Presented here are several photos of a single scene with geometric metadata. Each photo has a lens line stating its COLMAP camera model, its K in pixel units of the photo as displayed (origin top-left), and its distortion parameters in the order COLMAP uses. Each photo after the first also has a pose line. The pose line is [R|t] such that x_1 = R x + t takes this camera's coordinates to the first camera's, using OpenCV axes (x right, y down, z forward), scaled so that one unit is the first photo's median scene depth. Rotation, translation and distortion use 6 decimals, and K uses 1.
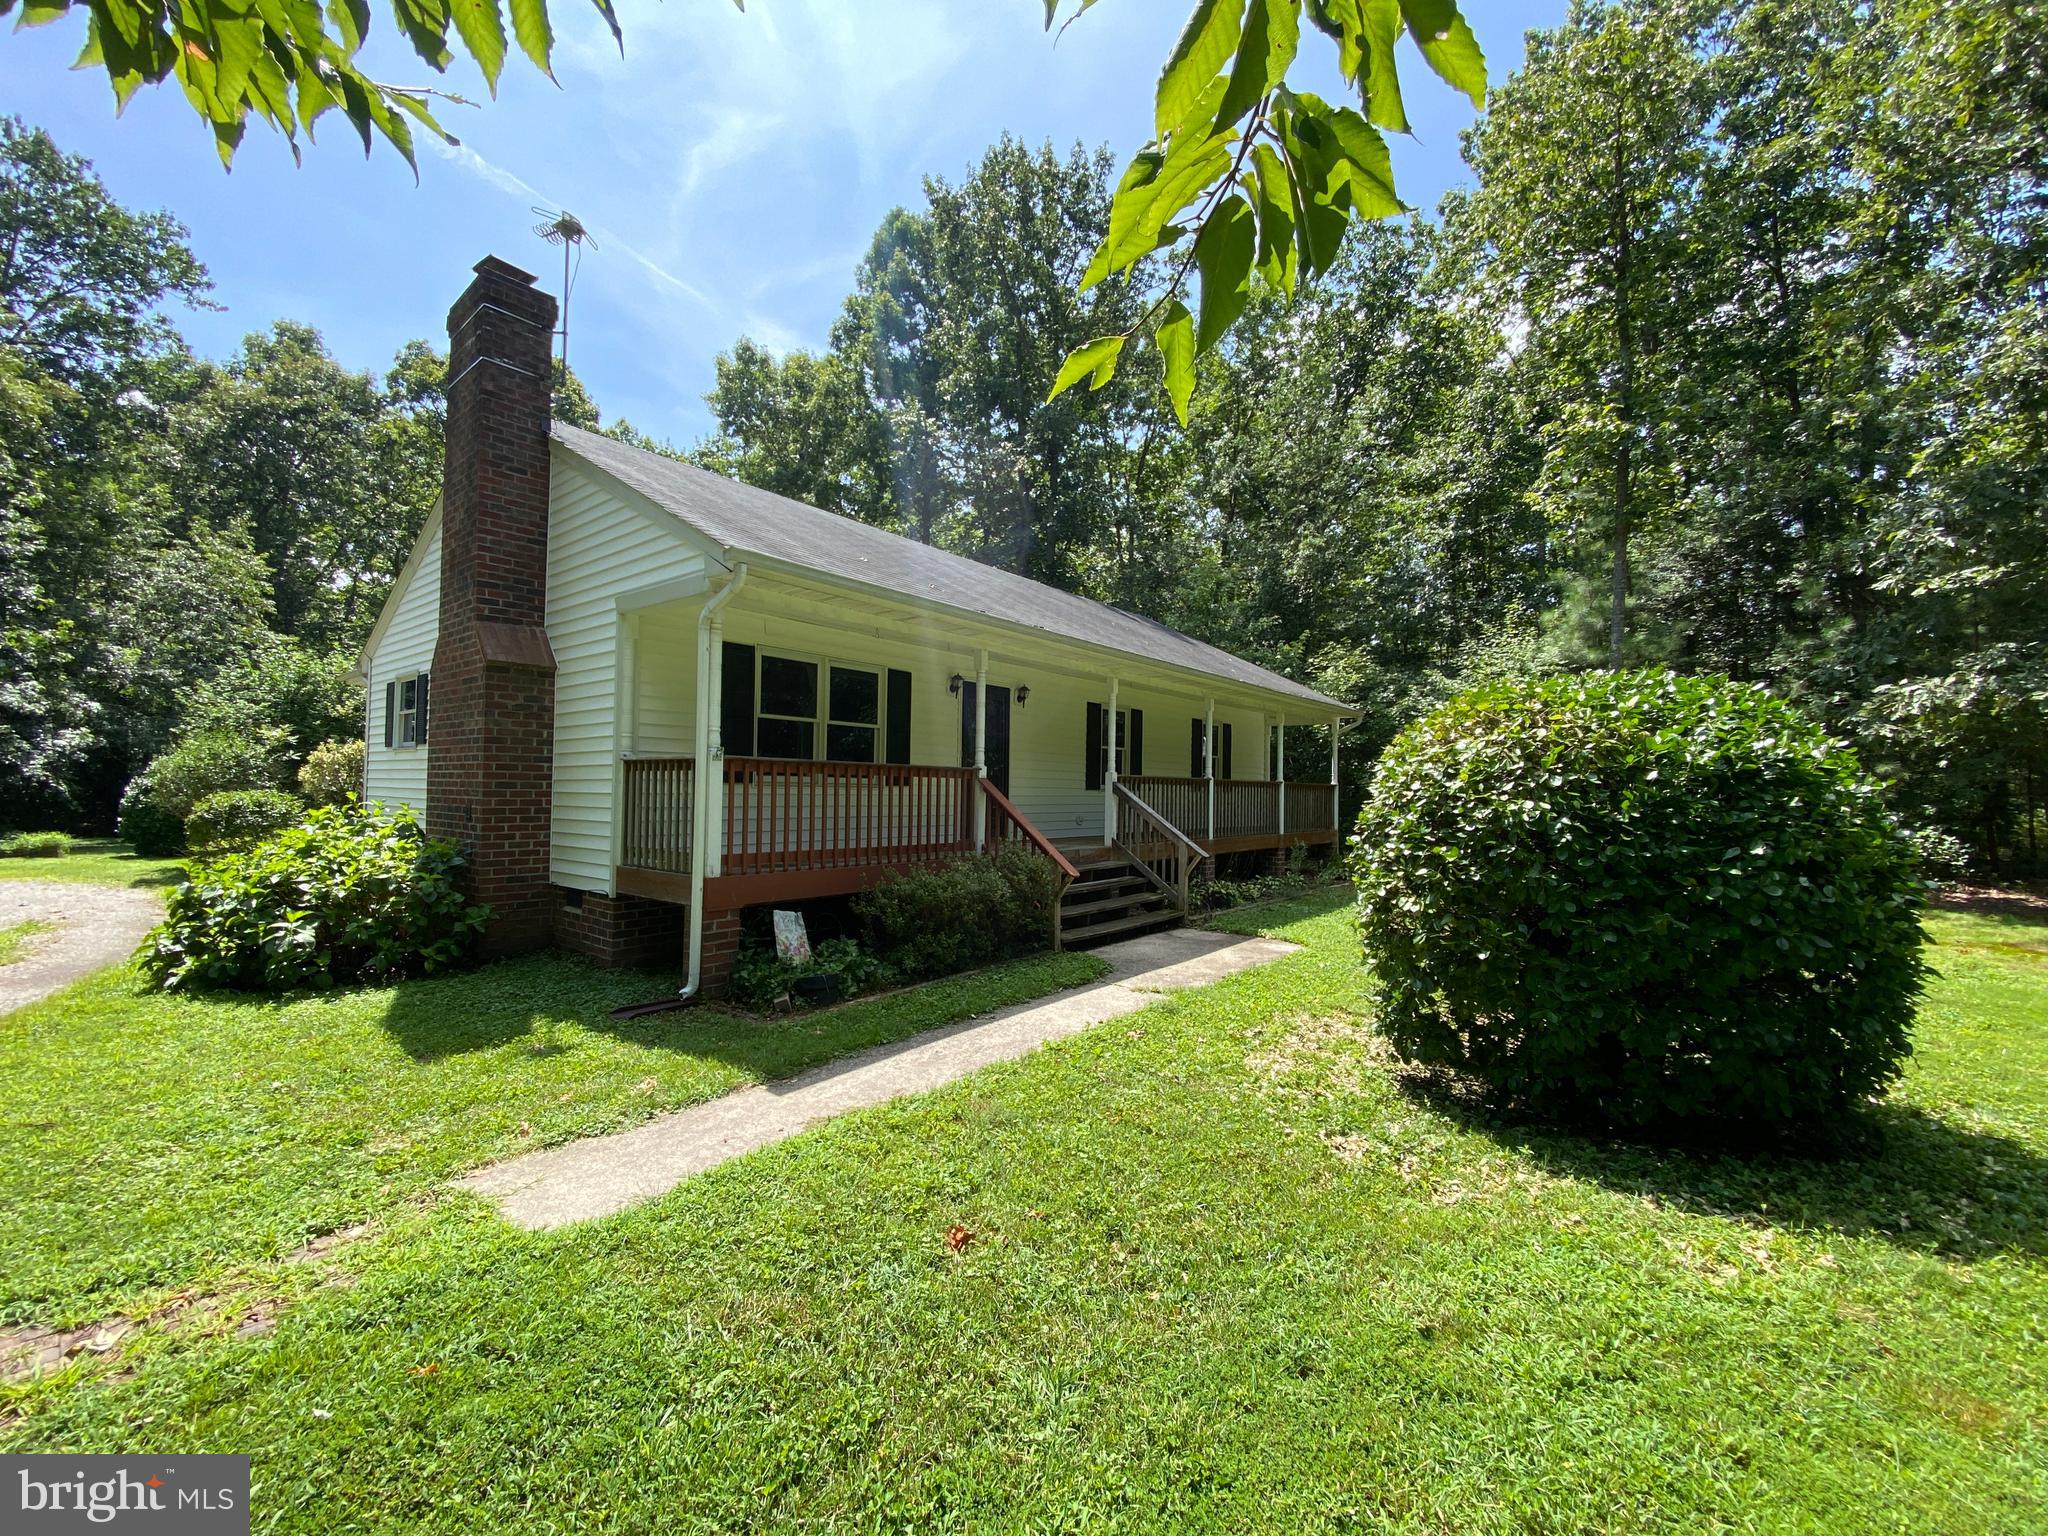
lens RADIAL K [[837.5, 0, 1028.1], [0, 837.5, 765.0], [0, 0, 1]] dist [0.013436, -0.012448]
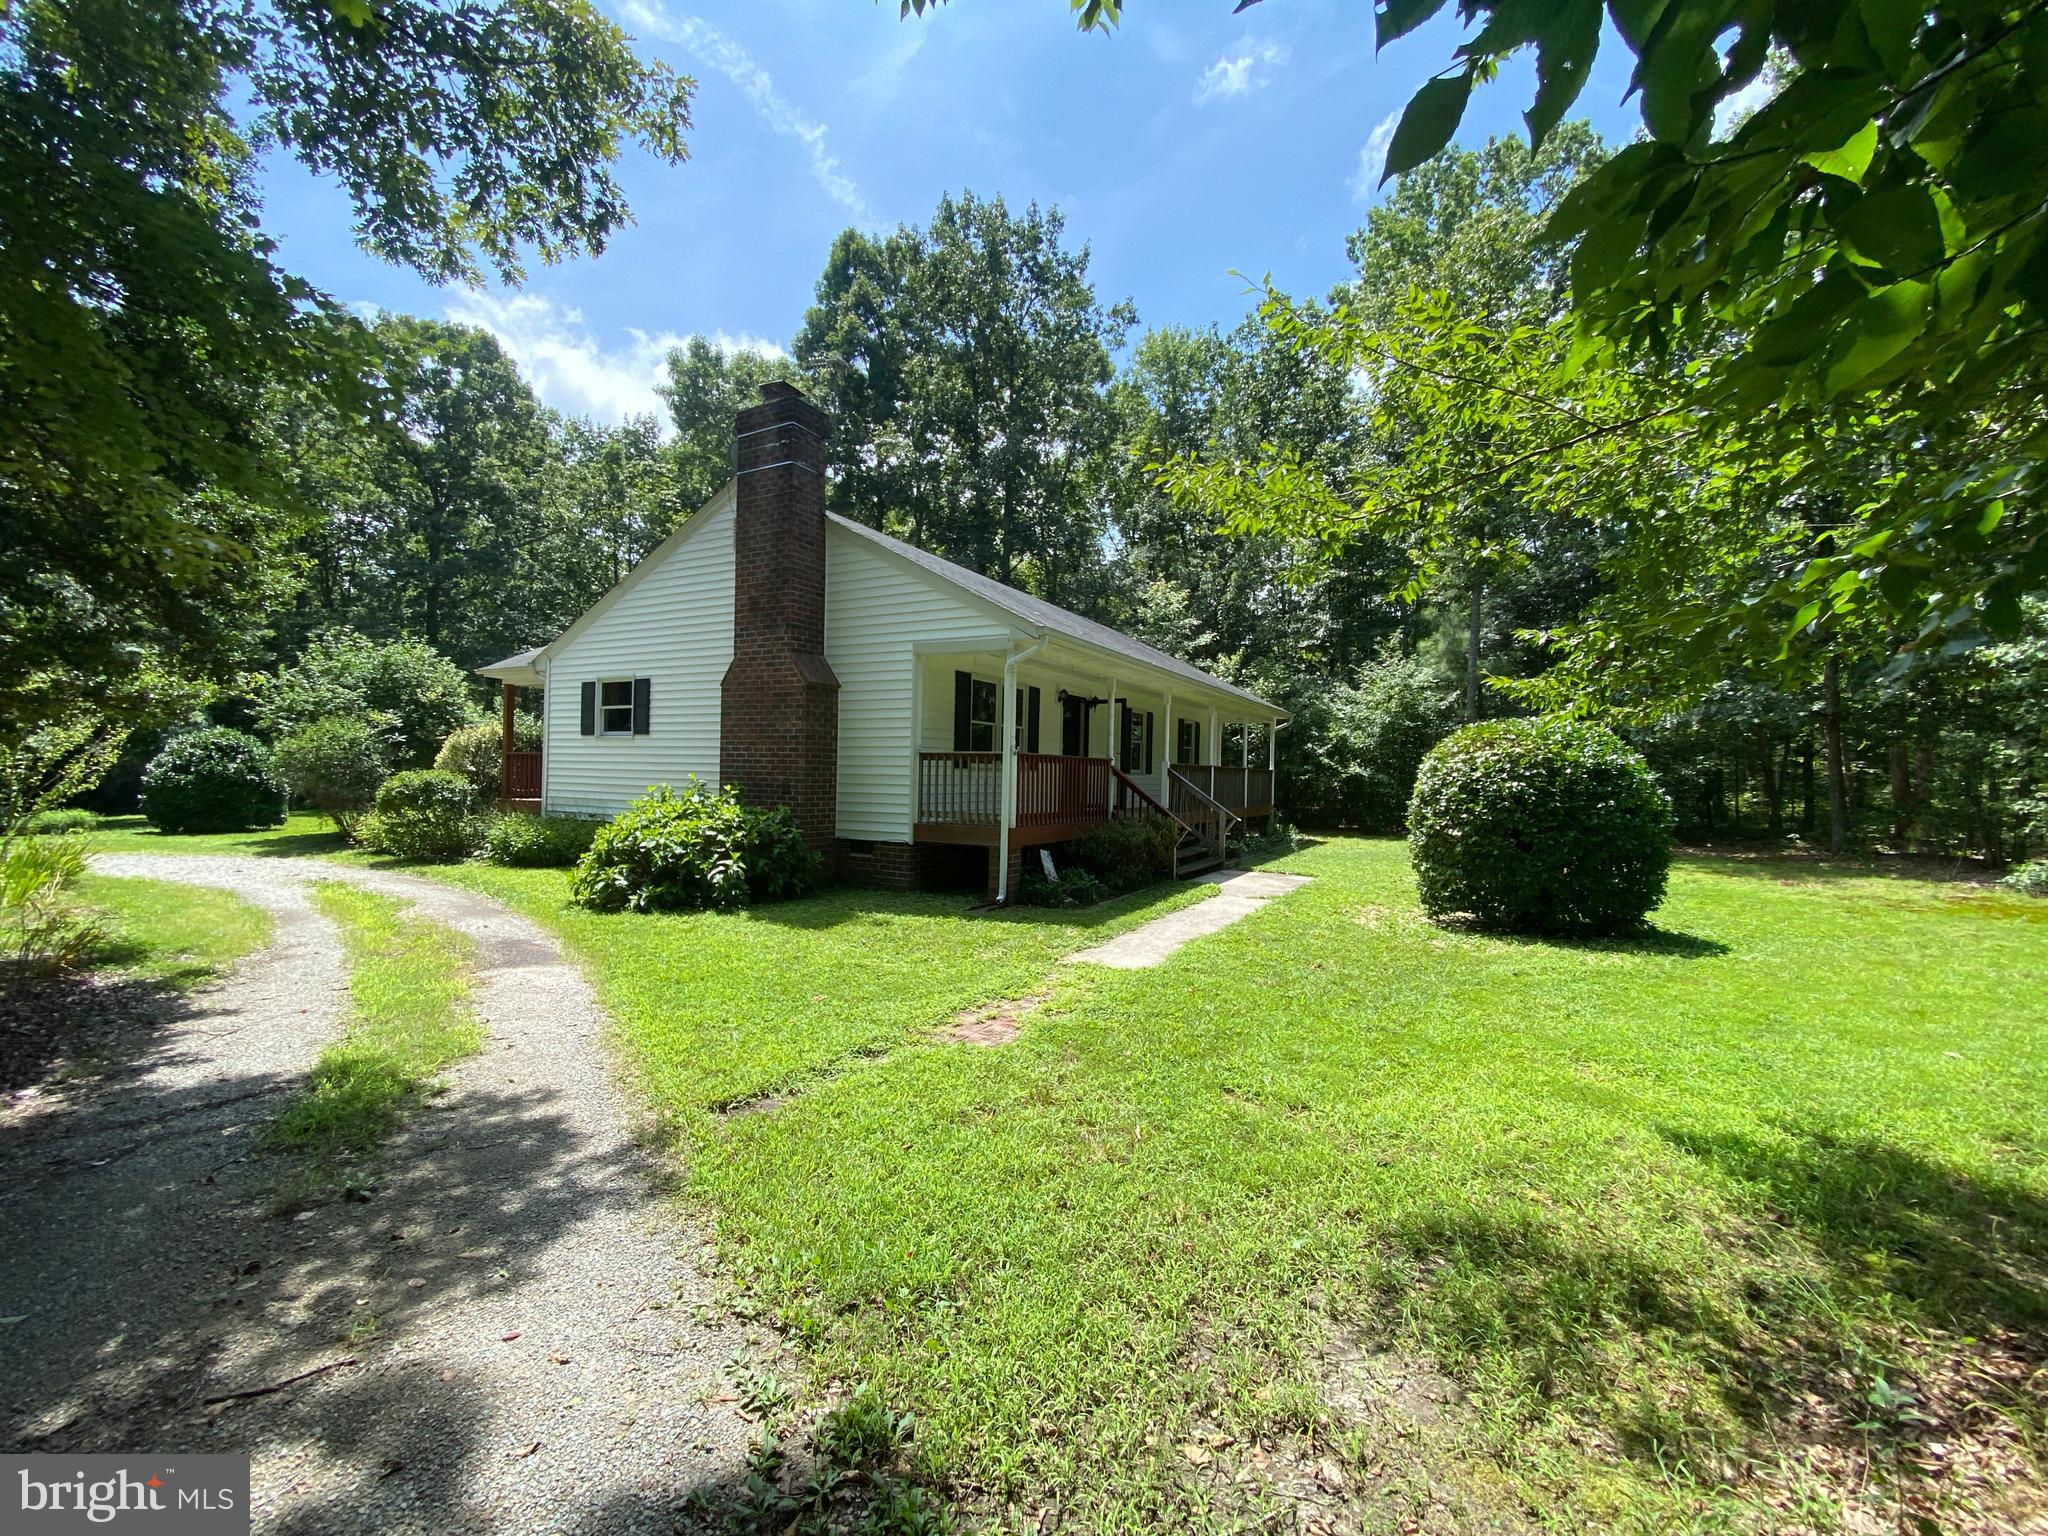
lens RADIAL K [[837.5, 0, 1019.1], [0, 837.5, 760.4], [0, 0, 1]] dist [0.013436, -0.012448]
pose [[0.985430, 0.008091, 0.169890, -0.541022], [-0.011215, 0.999785, 0.017438, -0.018966], [-0.169712, -0.019089, 0.985309, -0.479375]]
